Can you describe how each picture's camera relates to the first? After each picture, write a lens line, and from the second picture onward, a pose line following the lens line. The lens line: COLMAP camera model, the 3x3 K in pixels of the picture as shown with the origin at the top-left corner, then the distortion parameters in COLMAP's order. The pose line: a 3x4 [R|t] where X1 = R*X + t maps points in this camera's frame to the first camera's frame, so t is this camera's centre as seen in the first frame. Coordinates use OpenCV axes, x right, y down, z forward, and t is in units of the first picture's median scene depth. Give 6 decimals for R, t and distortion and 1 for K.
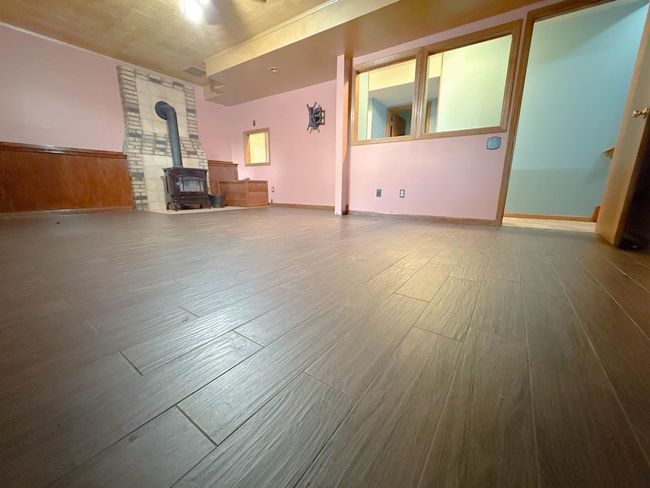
lens RADIAL K [[259.6, 0, 323.4], [0, 259.6, 244.9], [0, 0, 1]] dist [0.000245, -0.000301]
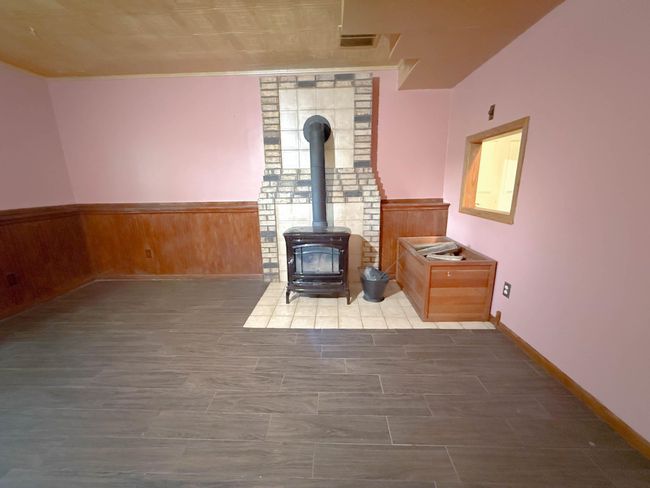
lens RADIAL K [[259.6, 0, 324.0], [0, 259.6, 243.7], [0, 0, 1]] dist [0.000245, -0.000301]
pose [[0.545255, 0.175697, -0.819651, -0.059961], [-0.166010, 0.981055, 0.099861, -0.329148], [0.821667, 0.081621, 0.564093, 0.712224]]
